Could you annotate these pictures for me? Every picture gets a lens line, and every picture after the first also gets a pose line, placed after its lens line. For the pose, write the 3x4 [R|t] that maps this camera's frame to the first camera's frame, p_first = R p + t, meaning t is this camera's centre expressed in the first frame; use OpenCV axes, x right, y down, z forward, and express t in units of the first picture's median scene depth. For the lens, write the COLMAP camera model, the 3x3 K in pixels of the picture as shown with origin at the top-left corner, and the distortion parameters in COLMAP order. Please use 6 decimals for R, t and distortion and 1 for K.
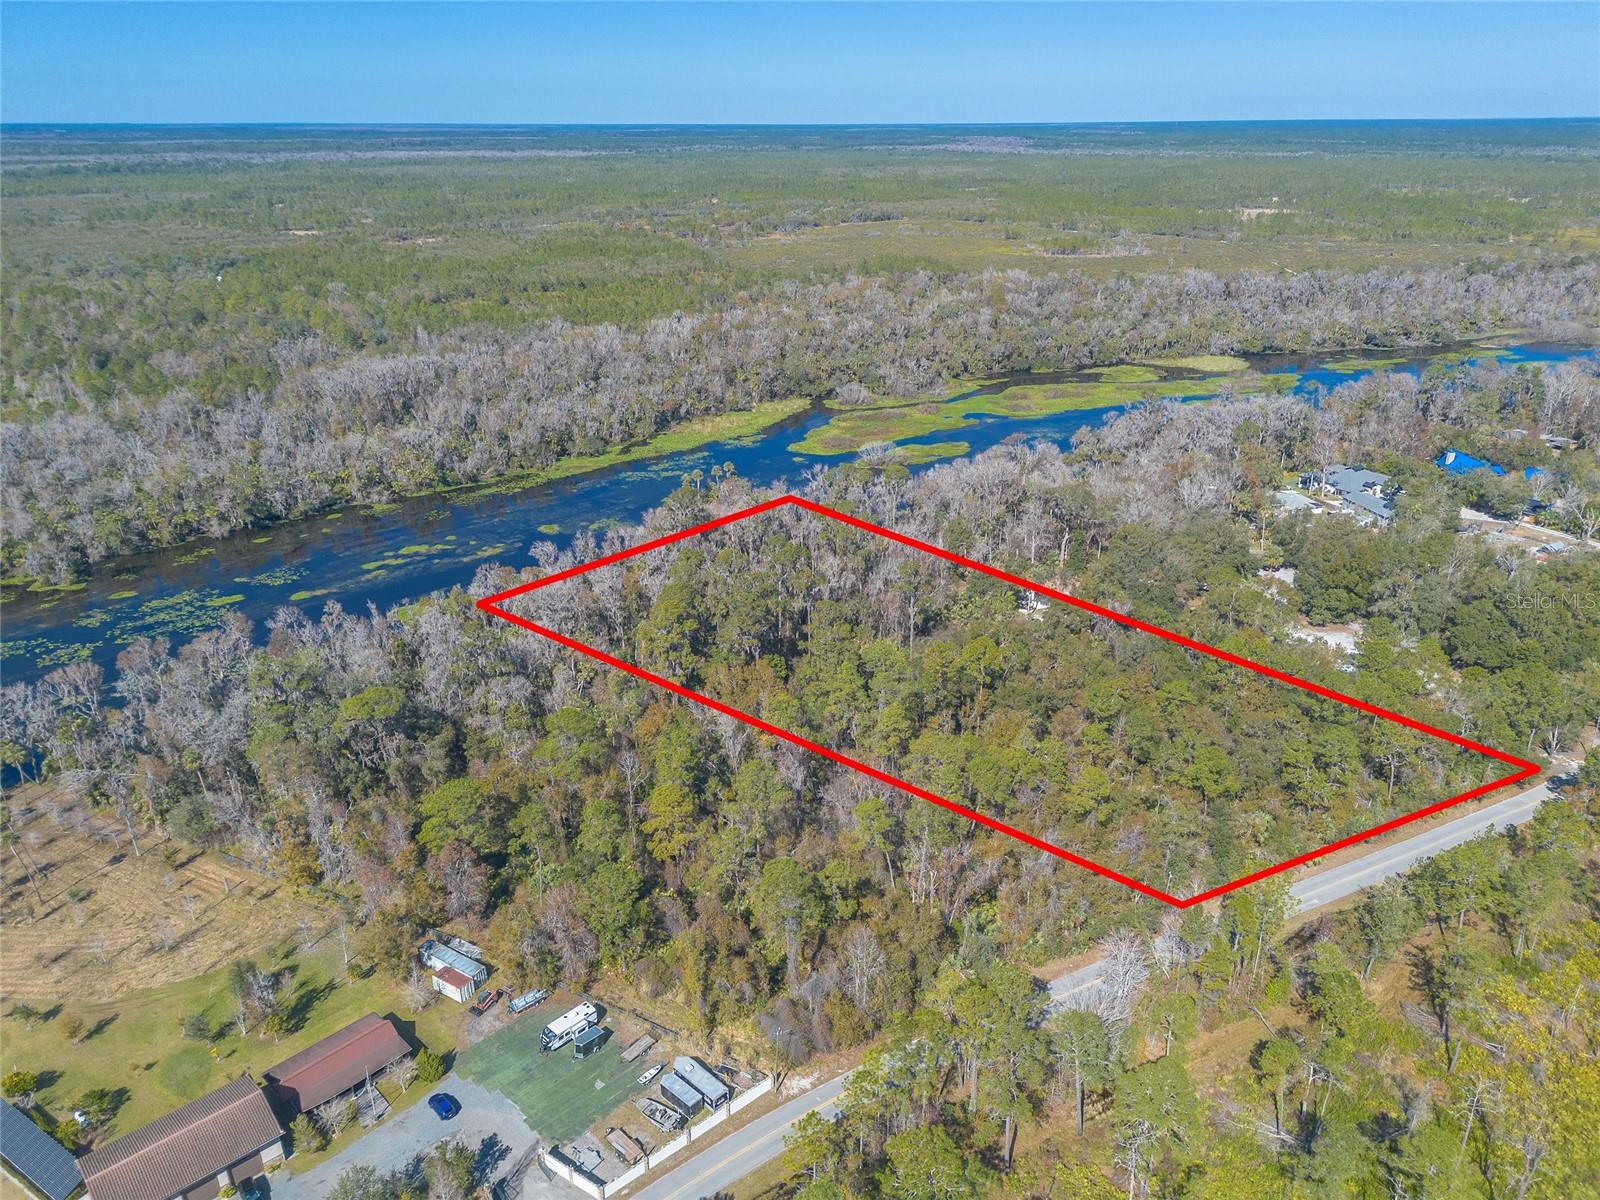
lens RADIAL K [[1142.6, 0, 804.1], [0, 1142.6, 604.5], [0, 0, 1]] dist [0.070334, -0.066959]
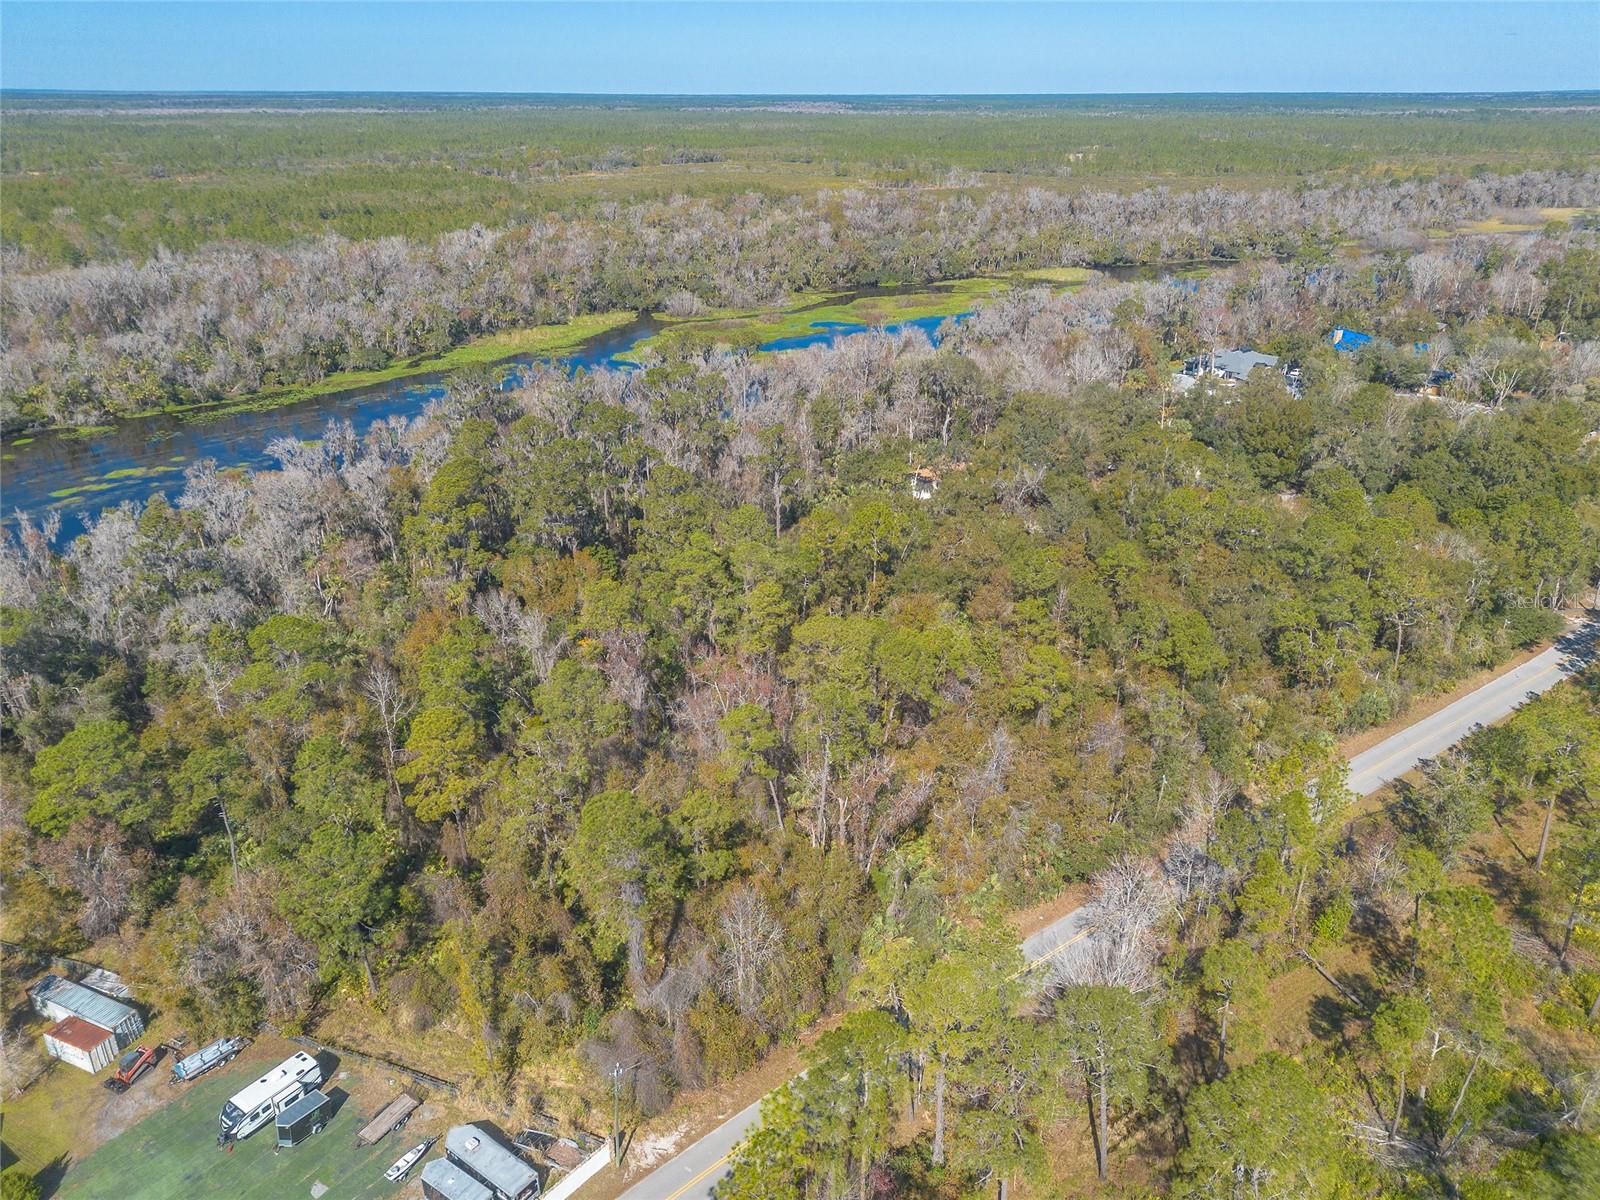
lens RADIAL K [[1142.6, 0, 806.5], [0, 1142.6, 611.0], [0, 0, 1]] dist [0.070334, -0.066959]
pose [[0.989141, -0.057558, 0.135231, 0.004294], [0.054418, 0.998158, 0.026810, 0.060476], [-0.136525, -0.019160, 0.990451, 0.198503]]
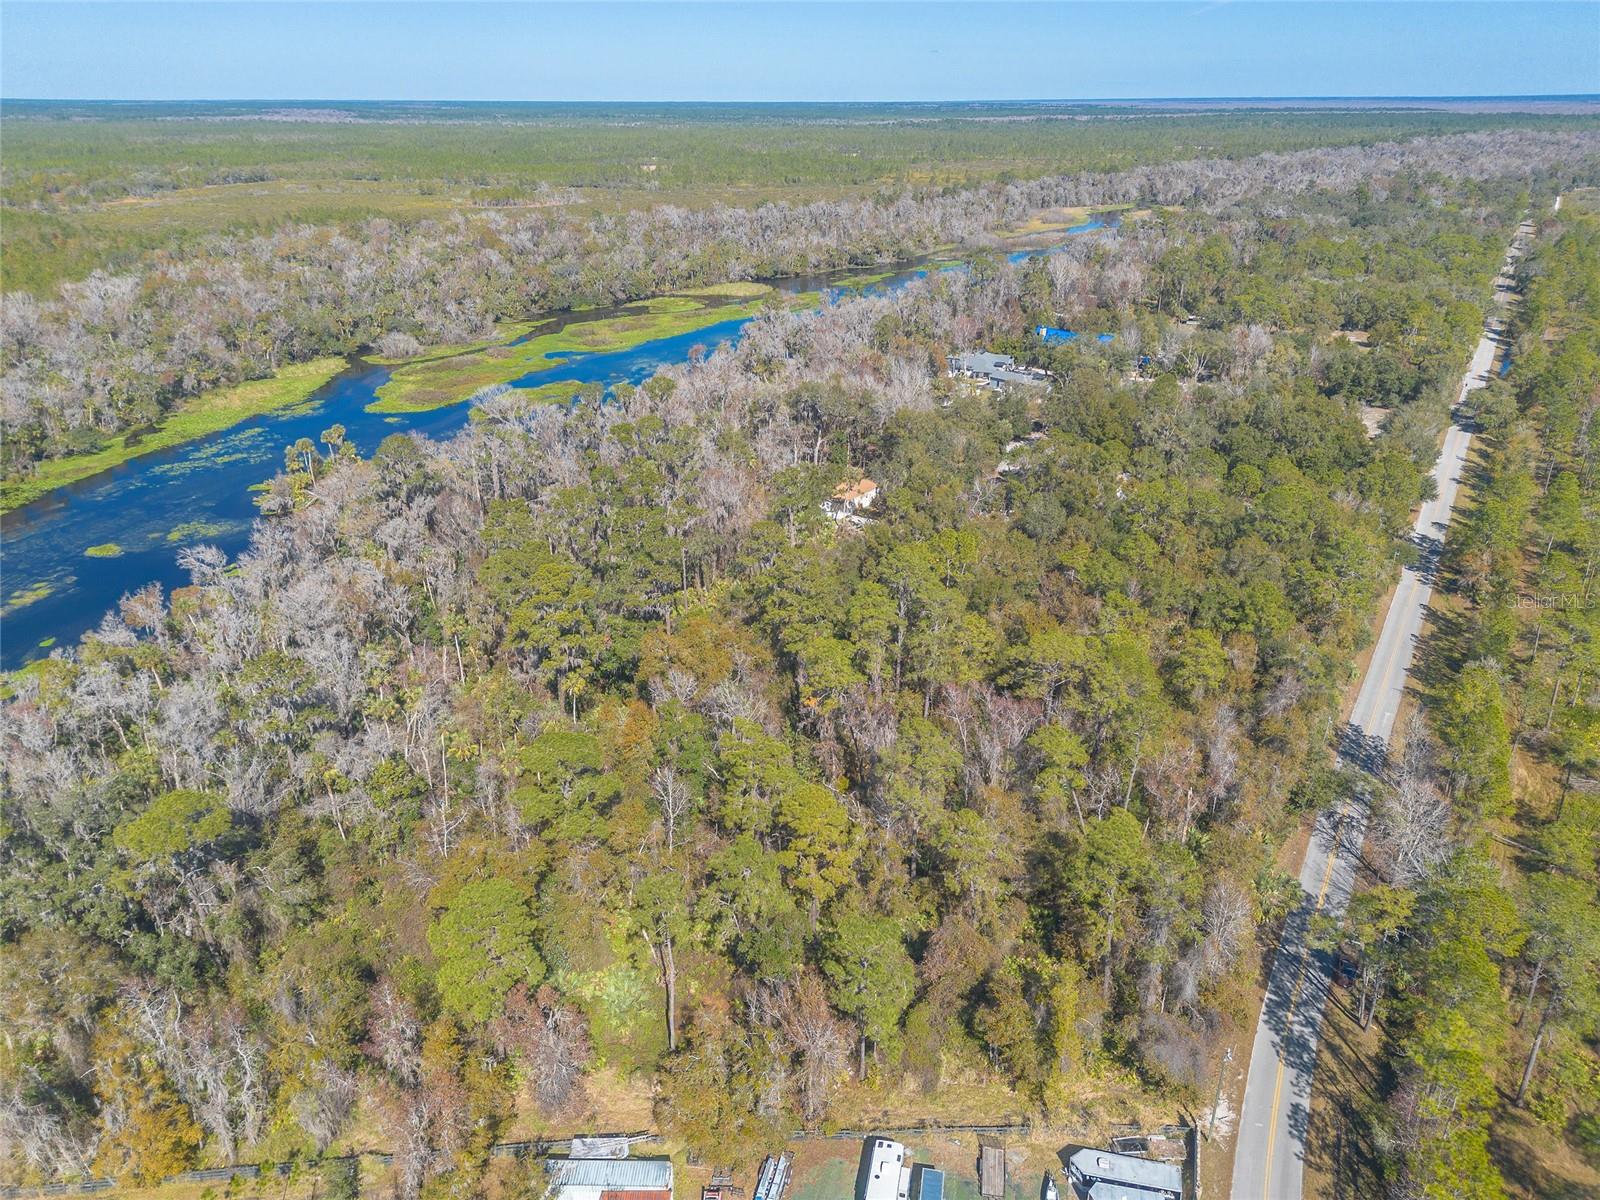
lens RADIAL K [[1142.6, 0, 810.8], [0, 1142.6, 591.0], [0, 0, 1]] dist [0.070334, -0.066959]
pose [[0.853170, -0.204230, 0.479991, -0.258195], [0.202769, 0.977649, 0.055560, 0.005634], [-0.480610, 0.049925, 0.875512, 0.253369]]
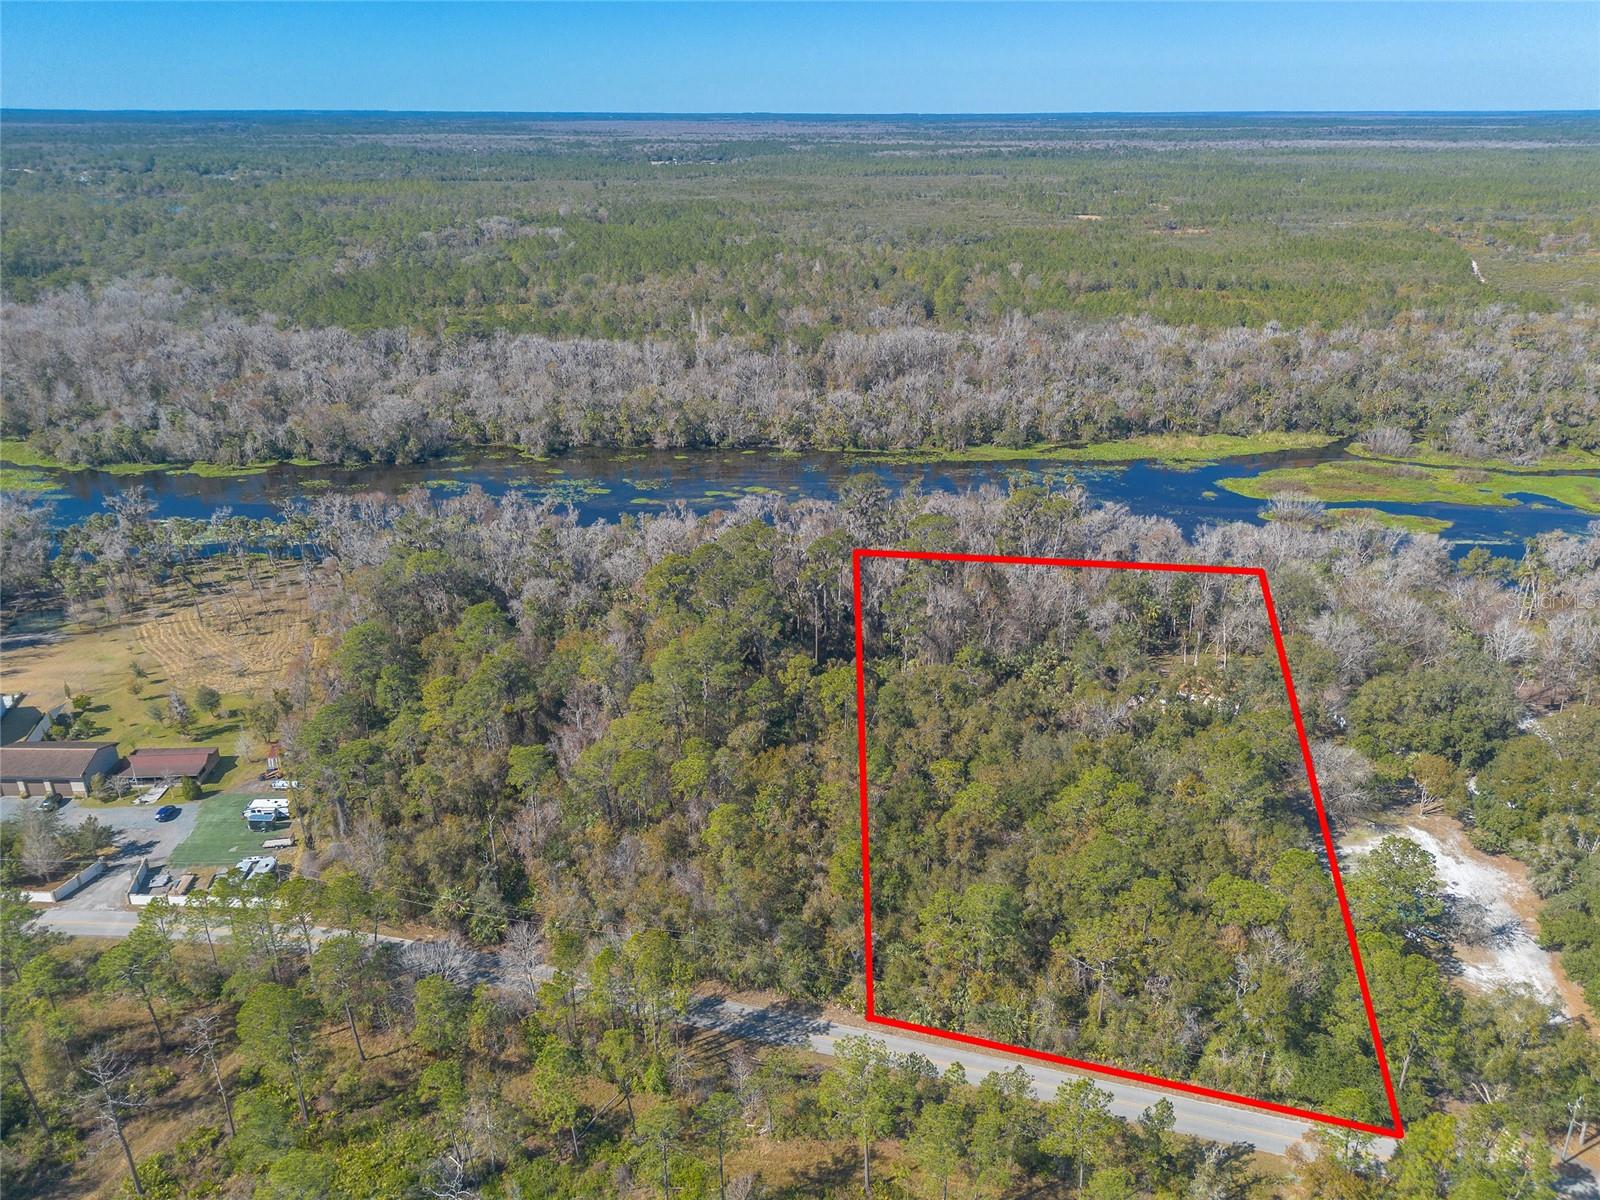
lens RADIAL K [[1142.6, 0, 797.8], [0, 1142.6, 621.6], [0, 0, 1]] dist [0.070334, -0.066959]
pose [[0.726388, 0.284113, -0.625812, 0.546083], [-0.270831, 0.955206, 0.119298, -0.085616], [0.631674, 0.082833, 0.770796, 0.194407]]
